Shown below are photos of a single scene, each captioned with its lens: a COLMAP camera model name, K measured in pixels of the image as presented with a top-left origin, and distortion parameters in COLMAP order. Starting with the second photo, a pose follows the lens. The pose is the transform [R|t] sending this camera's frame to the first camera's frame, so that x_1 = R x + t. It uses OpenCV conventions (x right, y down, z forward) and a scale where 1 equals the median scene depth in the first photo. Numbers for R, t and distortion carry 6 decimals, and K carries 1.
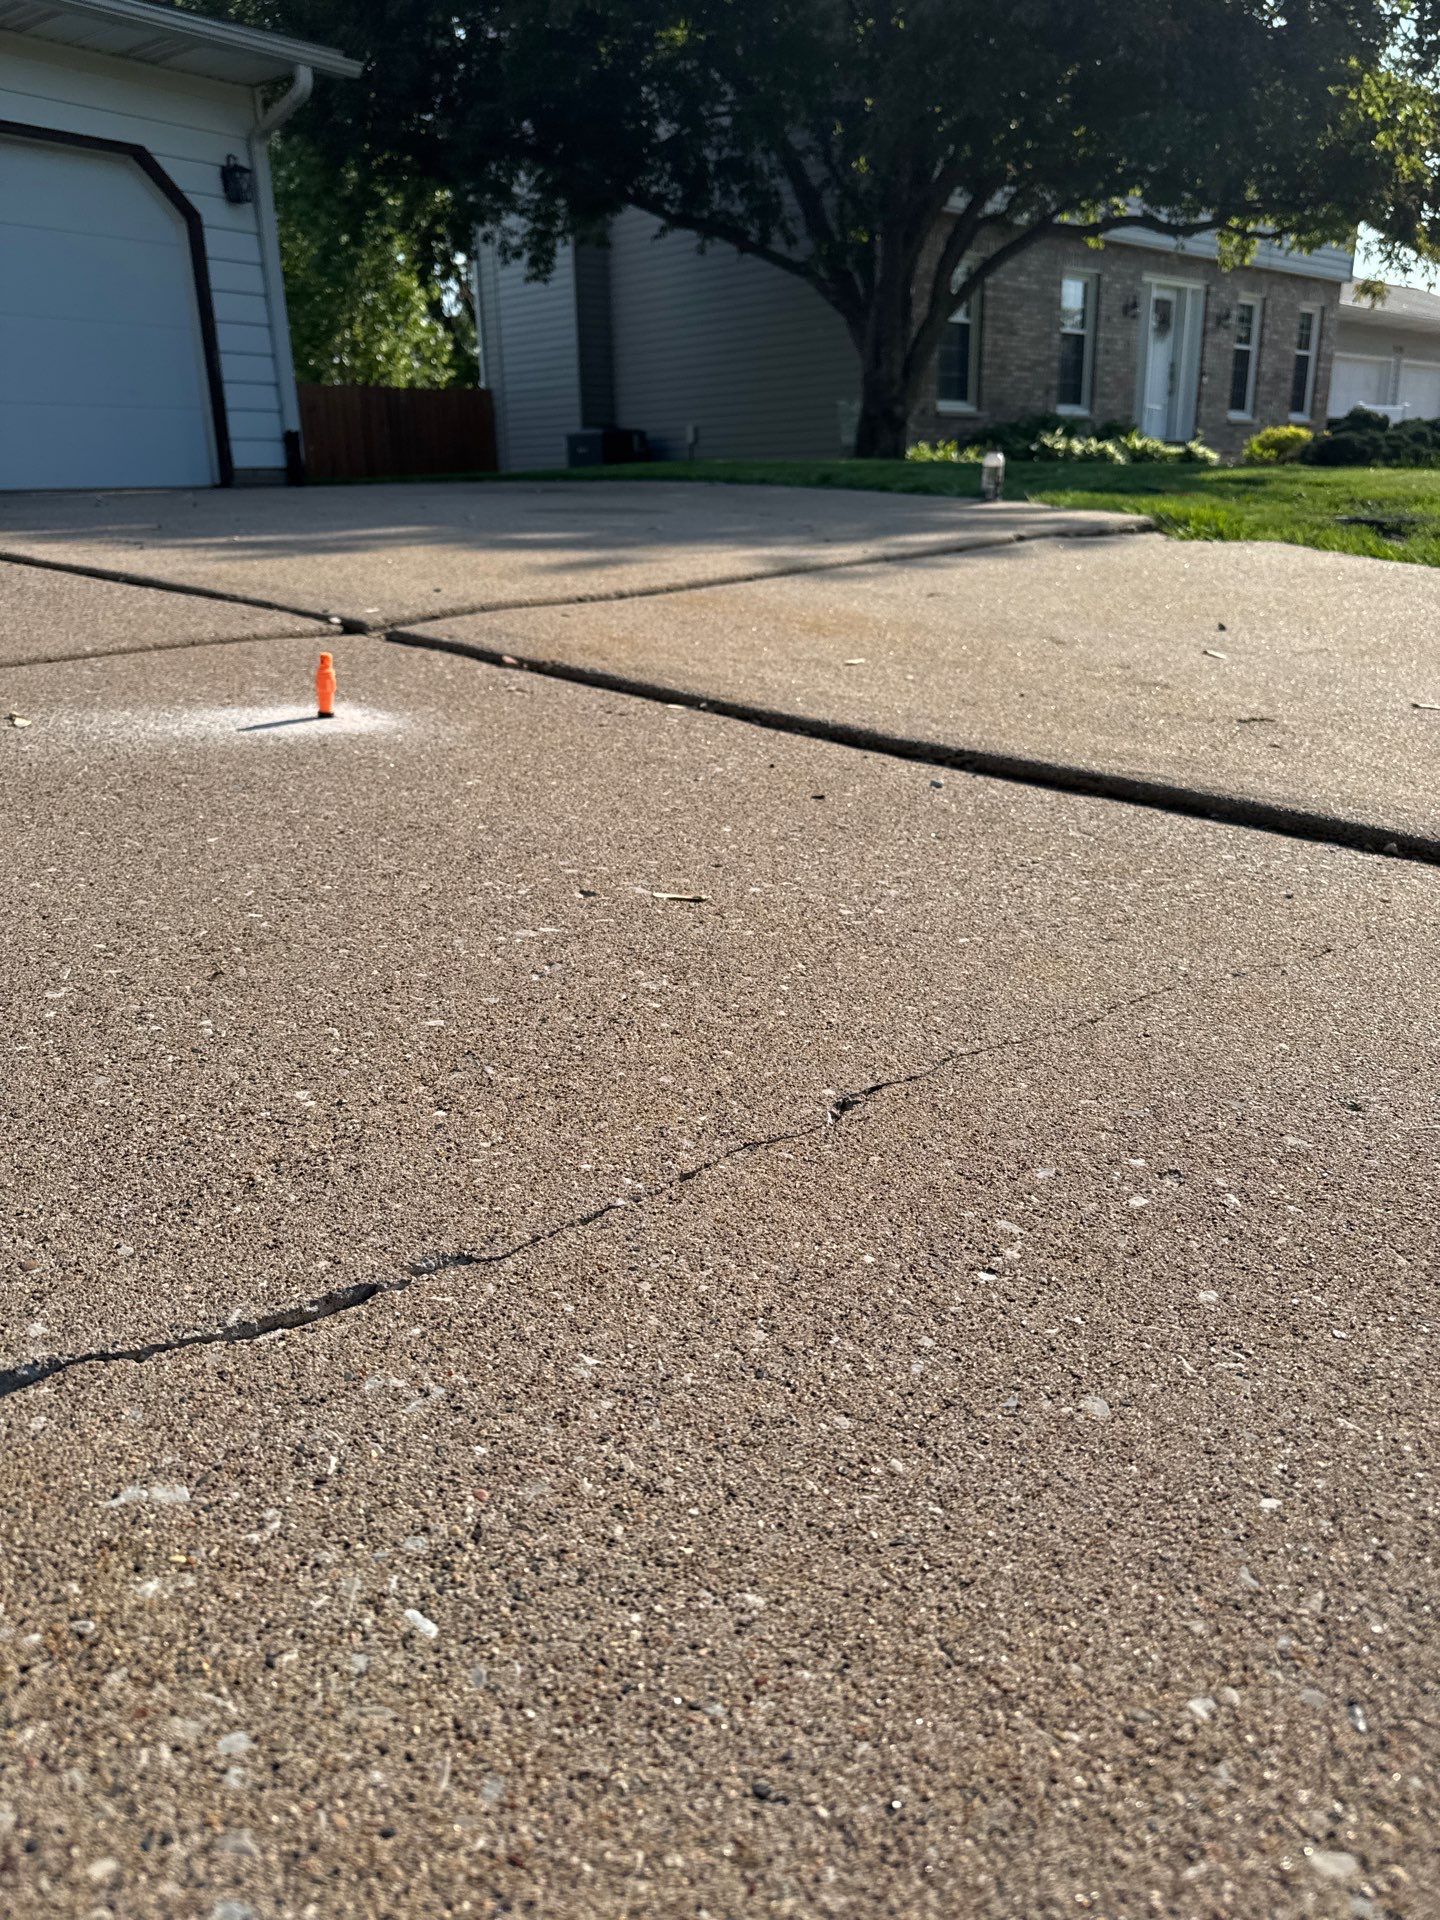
lens RADIAL K [[1384.6, 0, 723.2], [0, 1384.6, 963.9], [0, 0, 1]] dist [0.029116, -0.038807]
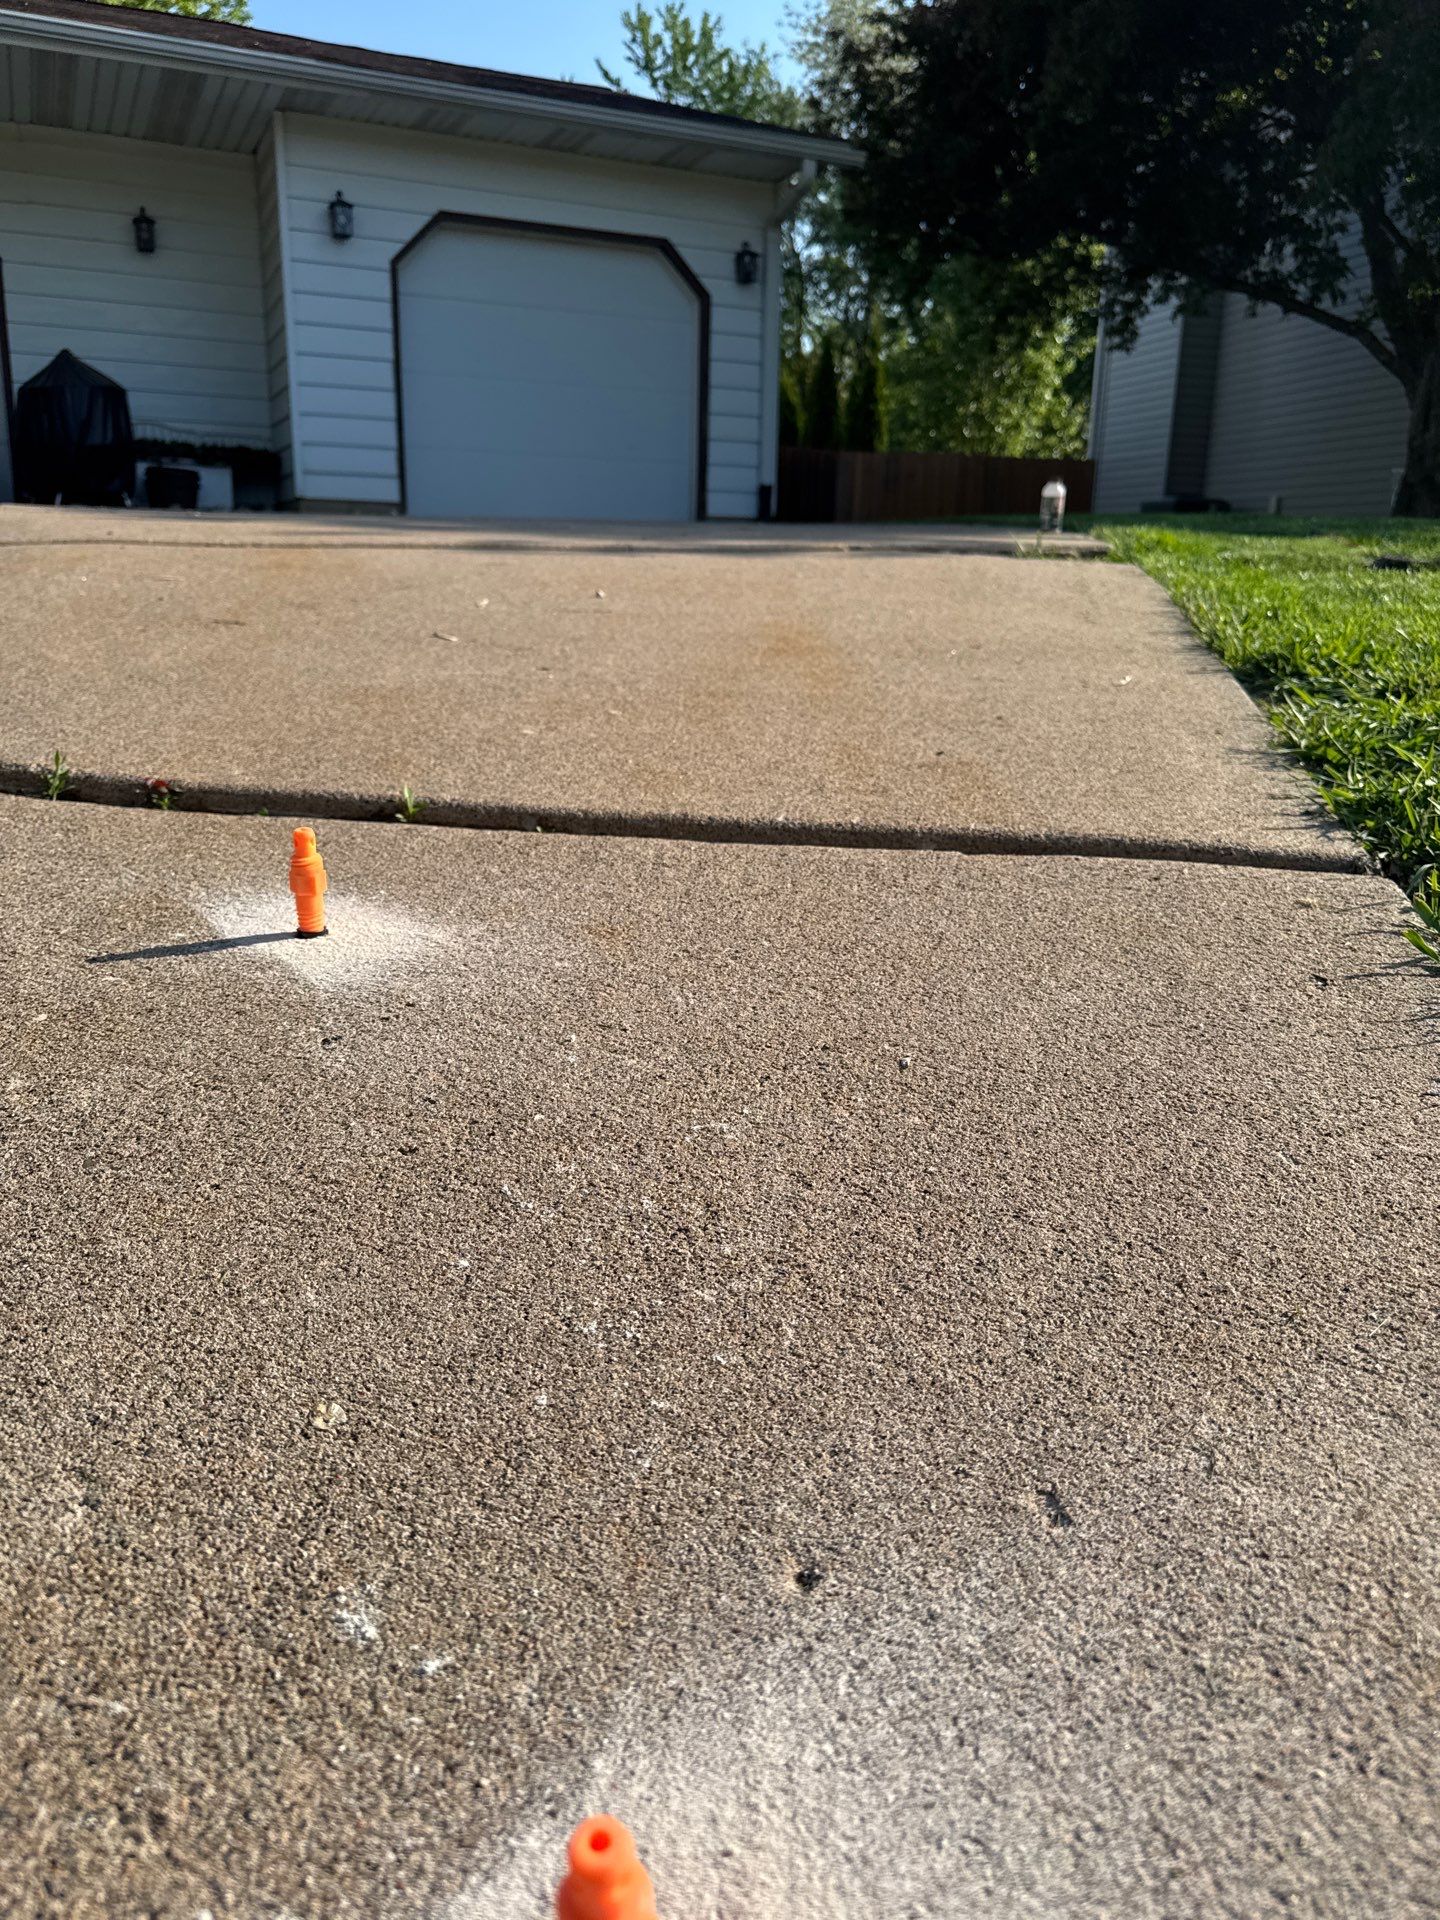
lens RADIAL K [[1384.6, 0, 710.0], [0, 1384.6, 944.7], [0, 0, 1]] dist [0.029116, -0.038807]
pose [[0.880569, 0.164449, -0.444472, 0.162402], [-0.191571, 0.981341, -0.016449, 0.003999], [0.433473, 0.099633, 0.895642, 0.020513]]
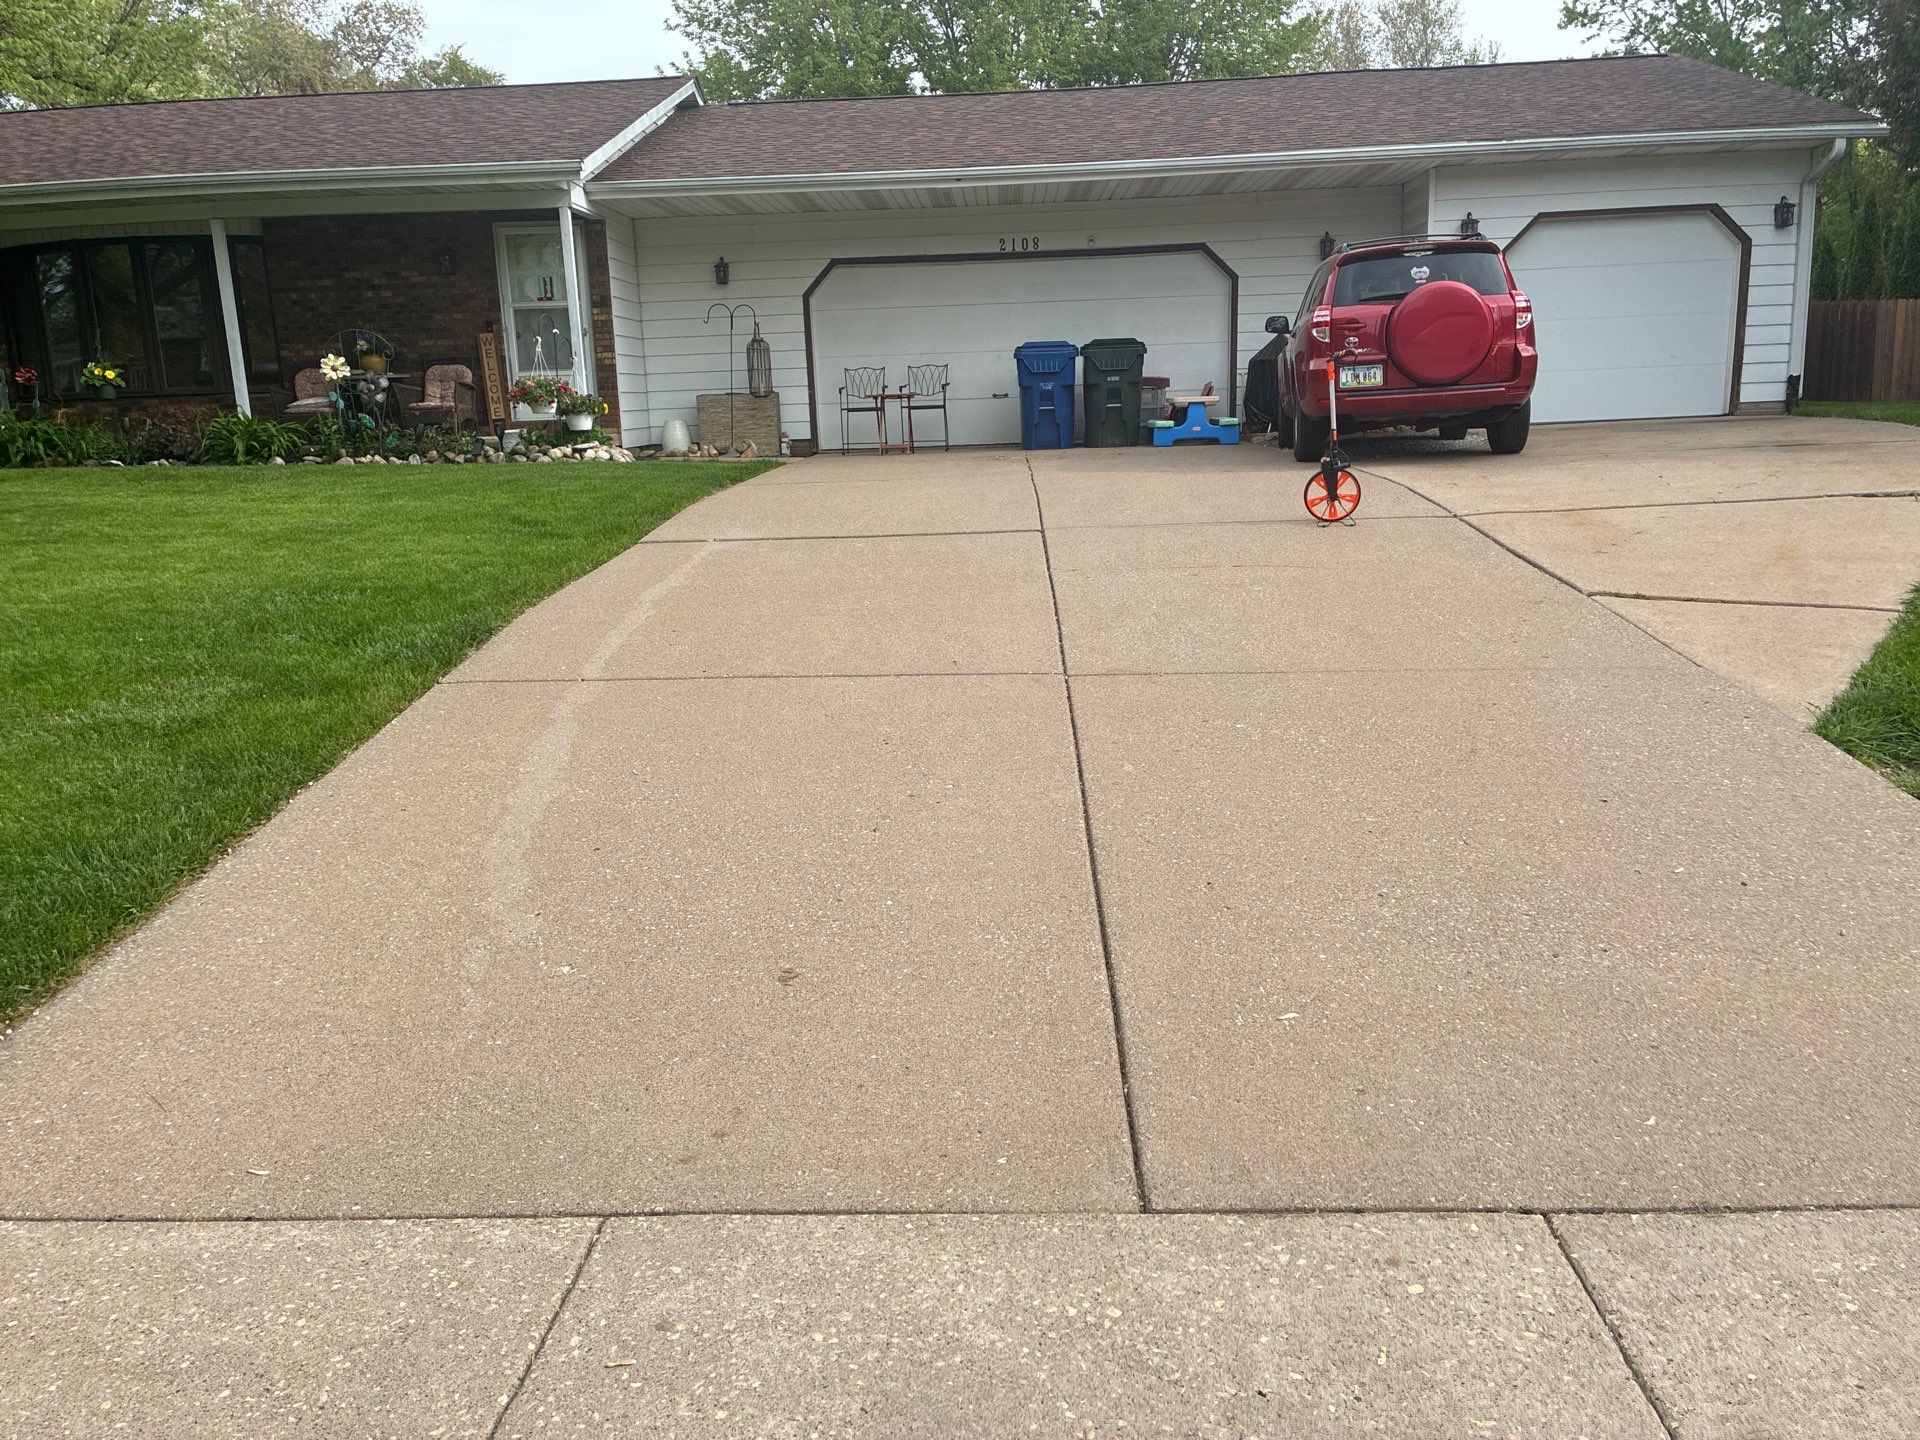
lens RADIAL K [[1449.4, 0, 953.0], [0, 1449.4, 698.4], [0, 0, 1]] dist [0.047040, -0.051591]
pose [[0.567312, 0.169352, -0.805902, 0.357536], [-0.245305, 0.968952, 0.030934, 0.072699], [0.786119, 0.180143, 0.591241, -0.374900]]
